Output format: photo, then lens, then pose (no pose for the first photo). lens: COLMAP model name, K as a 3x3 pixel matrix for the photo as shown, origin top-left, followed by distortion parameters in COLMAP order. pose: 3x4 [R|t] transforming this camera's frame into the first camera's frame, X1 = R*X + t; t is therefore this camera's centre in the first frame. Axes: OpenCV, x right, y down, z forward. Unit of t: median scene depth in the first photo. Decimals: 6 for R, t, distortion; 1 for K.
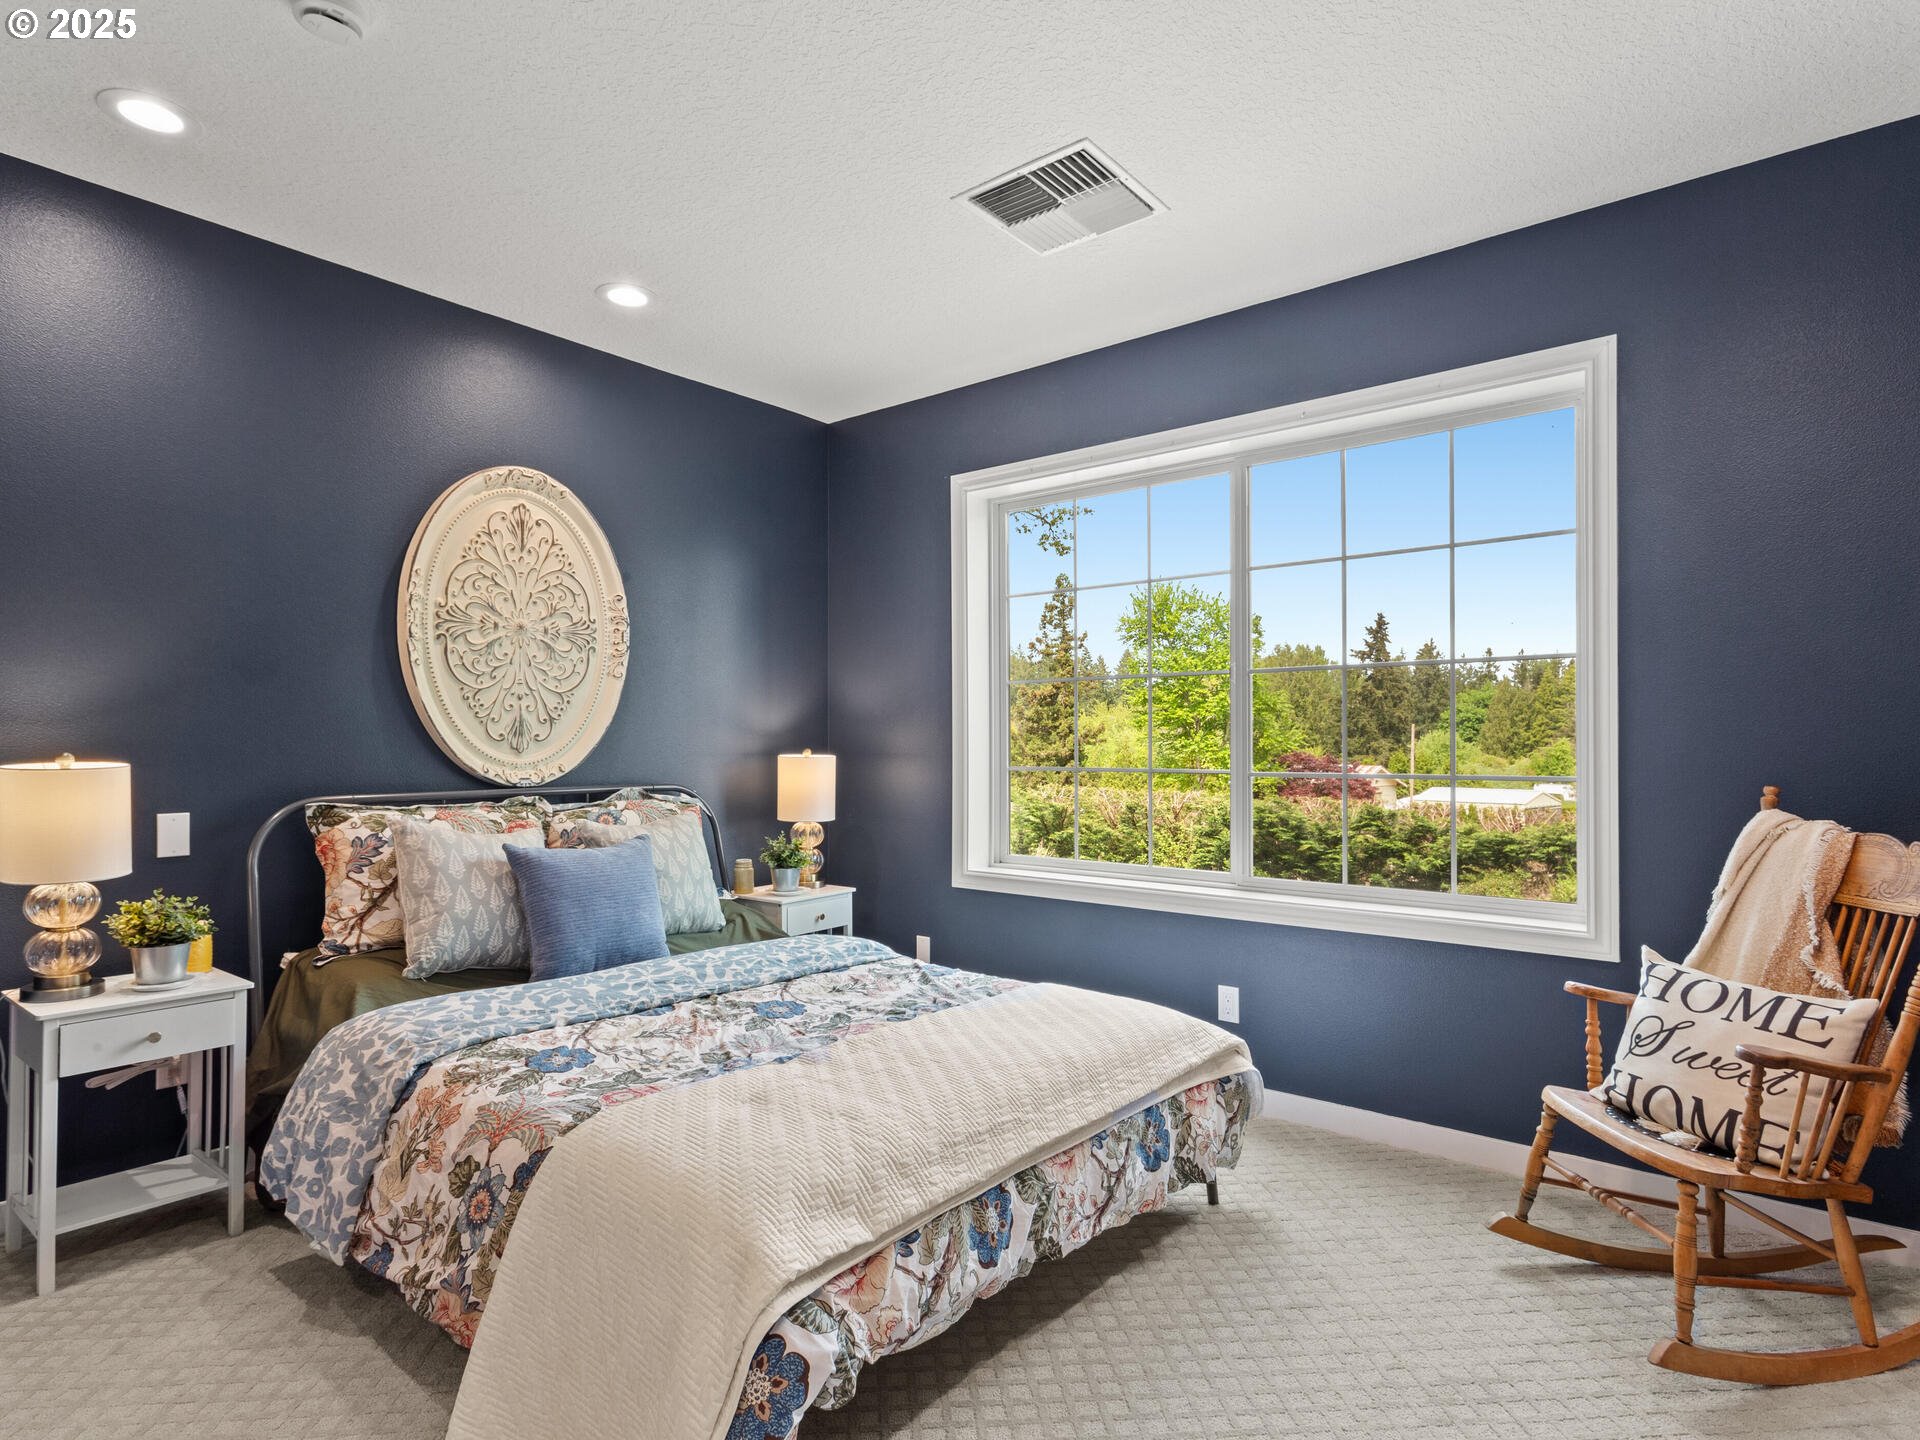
lens RADIAL K [[1043.5, 0, 962.2], [0, 1043.5, 725.6], [0, 0, 1]] dist [-0.006880, 0.000154]
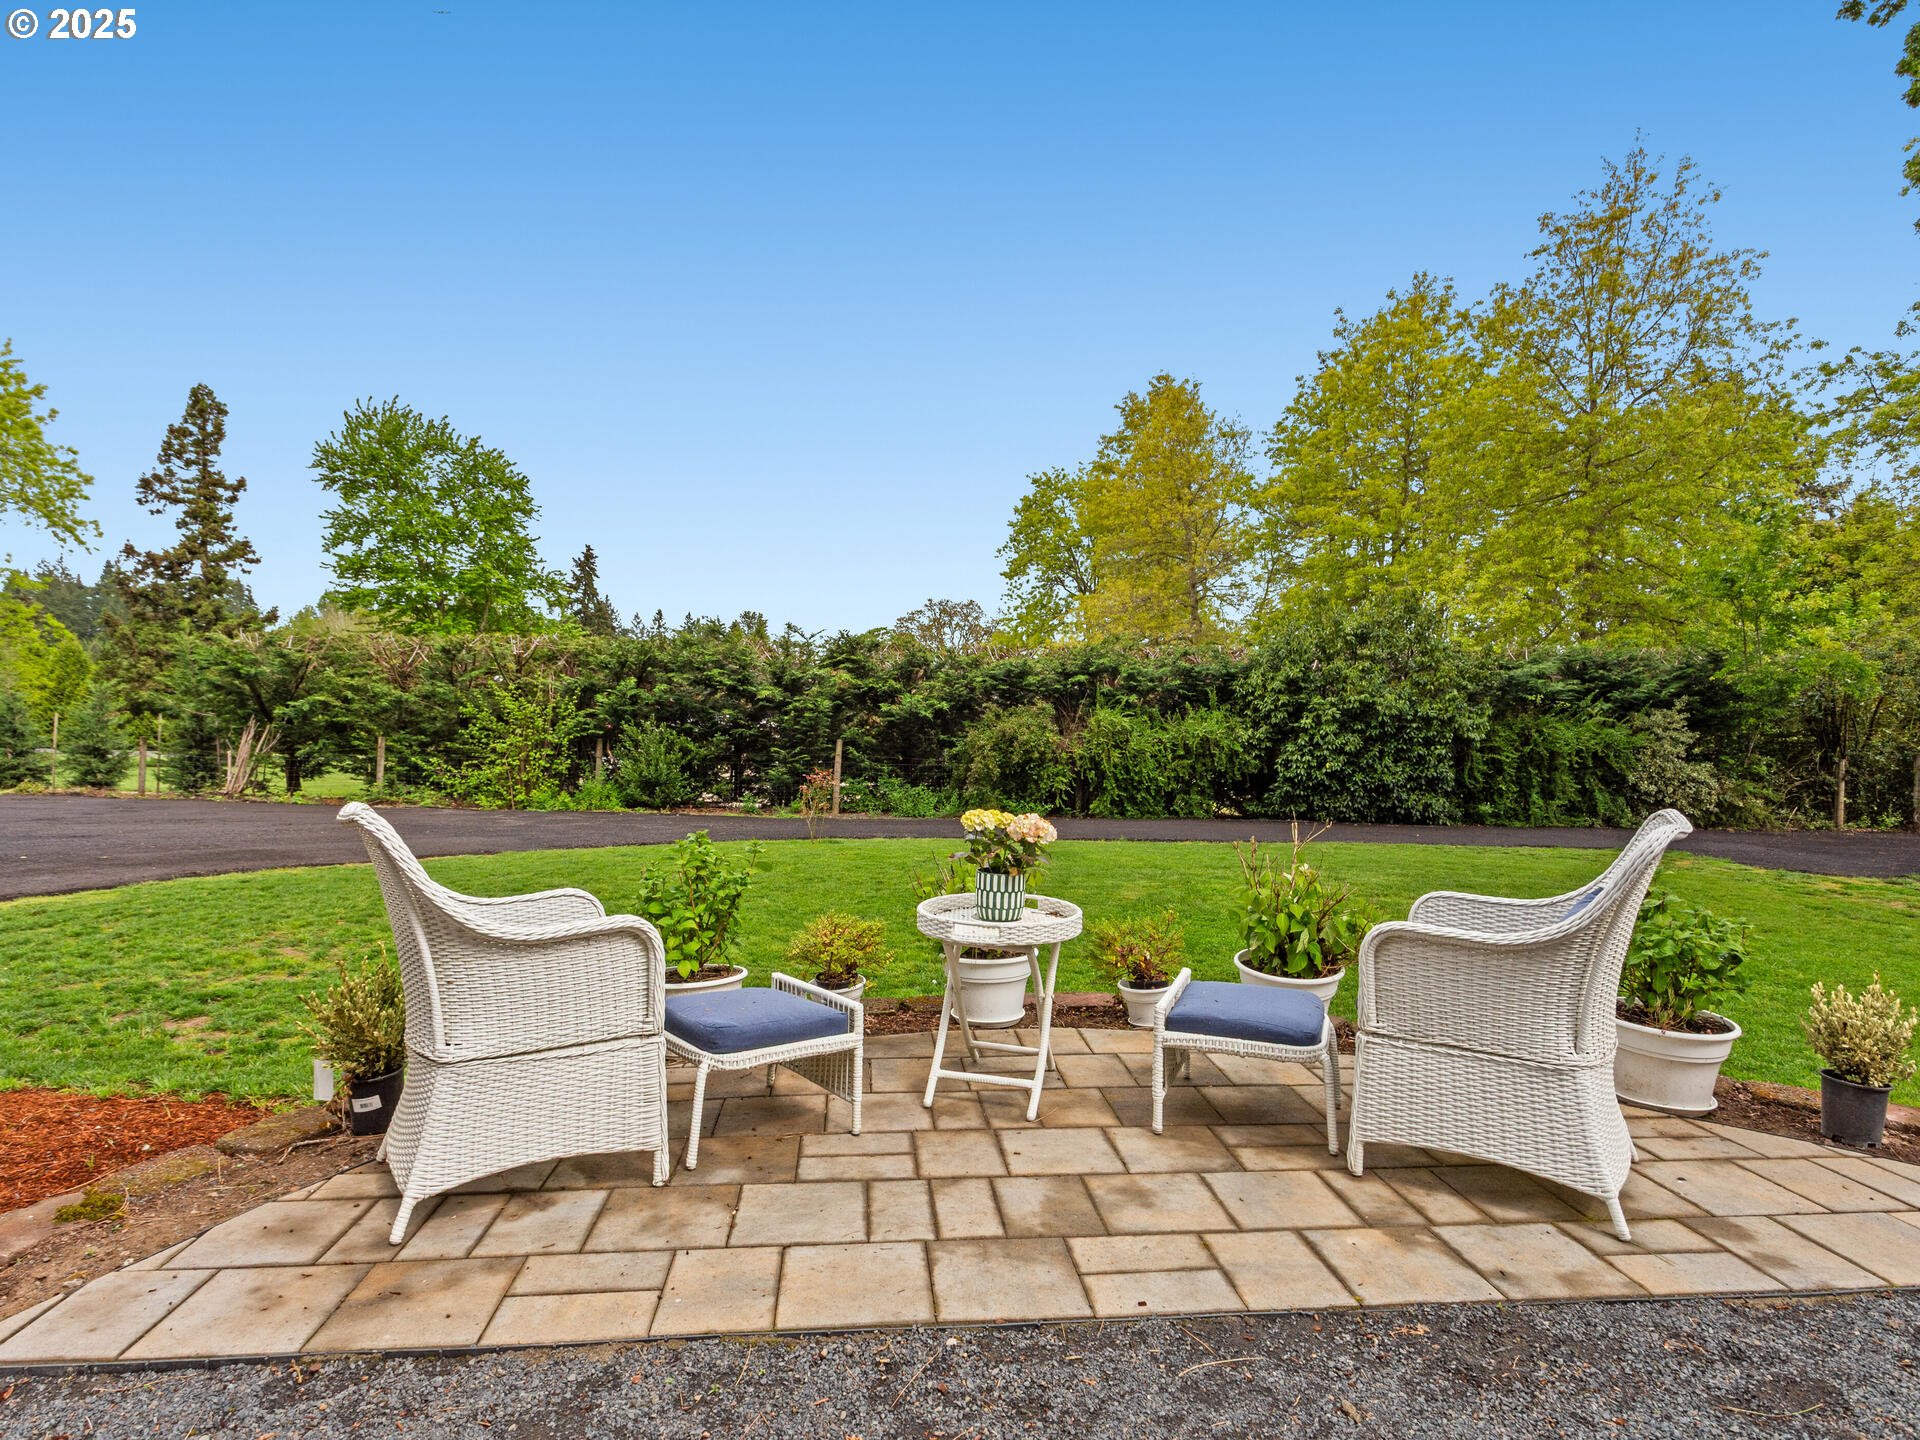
lens RADIAL K [[1043.5, 0, 959.5], [0, 1043.5, 729.2], [0, 0, 1]] dist [-0.006880, 0.000154]
pose [[0.710652, 0.002647, 0.703539, -0.027732], [-0.022274, 0.999576, 0.018739, 0.052742], [-0.703191, -0.028988, 0.710410, 0.173885]]
